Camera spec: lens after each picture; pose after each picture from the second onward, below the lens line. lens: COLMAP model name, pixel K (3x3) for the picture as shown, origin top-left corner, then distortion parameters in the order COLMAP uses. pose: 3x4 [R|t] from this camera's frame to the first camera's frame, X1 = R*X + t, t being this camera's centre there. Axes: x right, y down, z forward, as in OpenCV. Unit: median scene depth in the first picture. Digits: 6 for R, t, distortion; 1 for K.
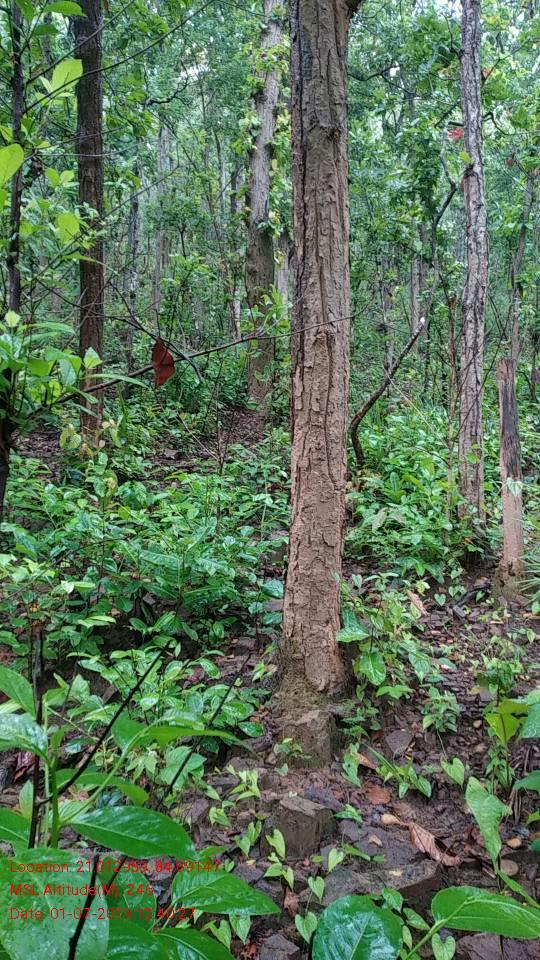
lens RADIAL K [[661.4, 0, 288.7], [0, 661.4, 458.0], [0, 0, 1]] dist [0.002919, -0.001752]
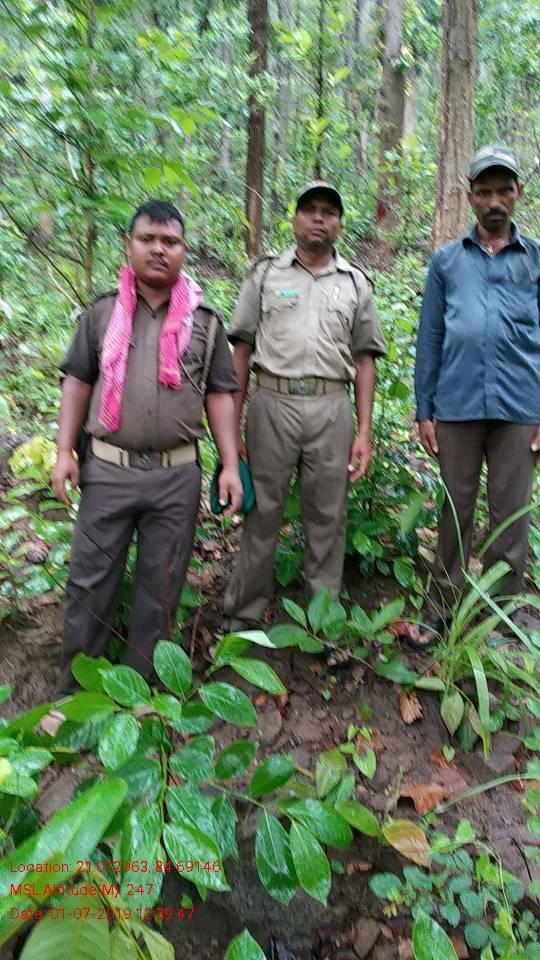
lens RADIAL K [[661.4, 0, 288.7], [0, 661.4, 458.0], [0, 0, 1]] dist [0.002919, -0.001752]
pose [[0.987102, 0.043884, -0.153959, -0.040421], [-0.005938, 0.971069, 0.238725, 0.036313], [0.159981, -0.234732, 0.958805, -0.472829]]
